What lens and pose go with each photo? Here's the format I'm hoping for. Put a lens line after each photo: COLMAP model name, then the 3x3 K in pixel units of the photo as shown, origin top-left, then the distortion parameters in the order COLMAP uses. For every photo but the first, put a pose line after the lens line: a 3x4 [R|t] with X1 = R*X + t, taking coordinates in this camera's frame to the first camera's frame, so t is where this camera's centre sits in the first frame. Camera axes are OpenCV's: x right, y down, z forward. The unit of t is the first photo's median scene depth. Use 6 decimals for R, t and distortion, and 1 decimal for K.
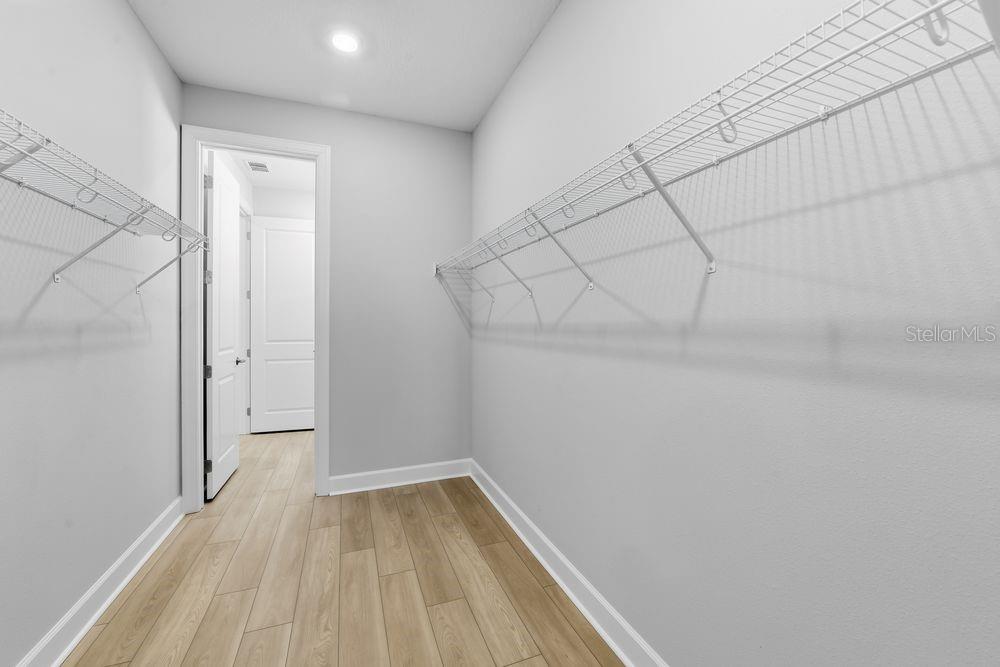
lens RADIAL K [[401.0, 0, 498.6], [0, 401.0, 330.6], [0, 0, 1]] dist [-0.005758, -0.001794]
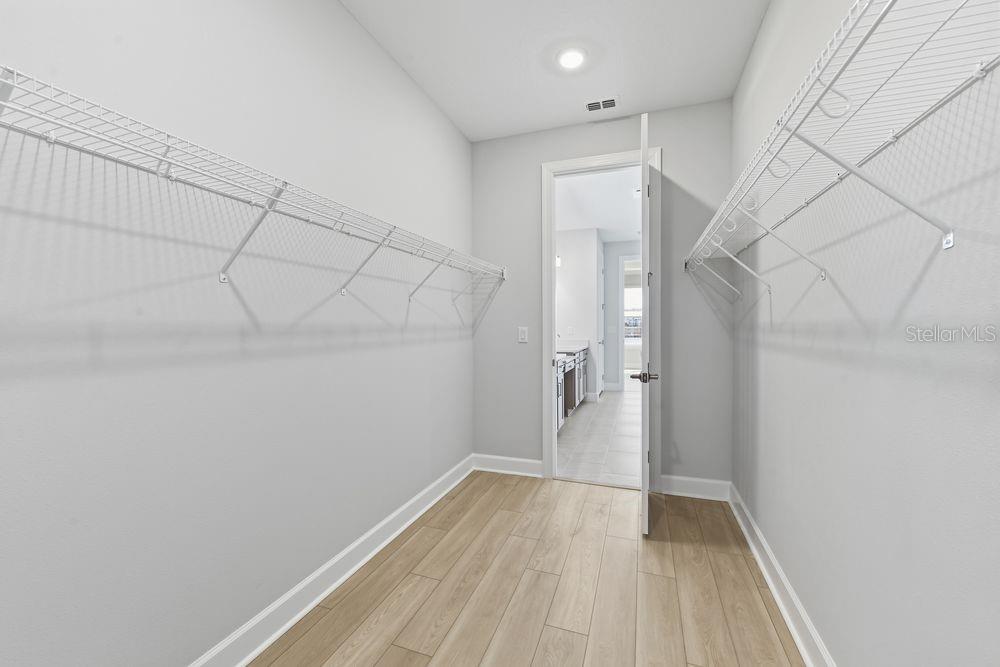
lens RADIAL K [[401.0, 0, 498.7], [0, 401.0, 329.1], [0, 0, 1]] dist [-0.005758, -0.001794]
pose [[-0.757384, -0.006982, 0.652932, -0.795205], [0.008490, 0.999753, 0.020539, -0.022090], [-0.652914, 0.021099, -0.757138, 1.455838]]
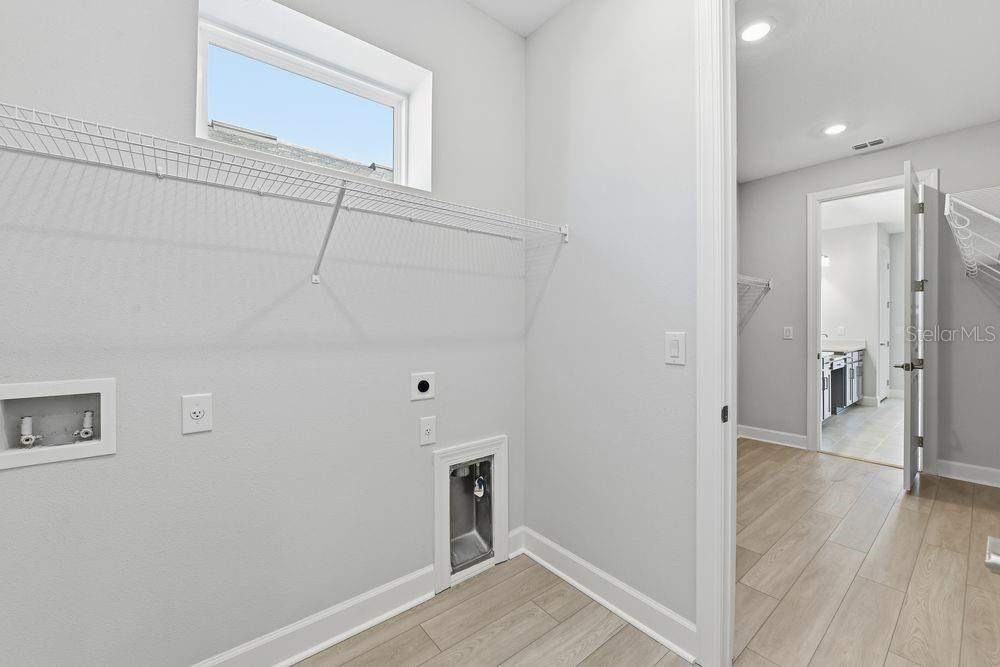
lens RADIAL K [[401.0, 0, 499.4], [0, 401.0, 325.1], [0, 0, 1]] dist [-0.005758, -0.001794]
pose [[-0.311901, -0.005146, 0.950101, -1.324662], [0.009768, 0.999915, 0.008622, -0.037015], [-0.950064, 0.011969, -0.311824, 2.254372]]
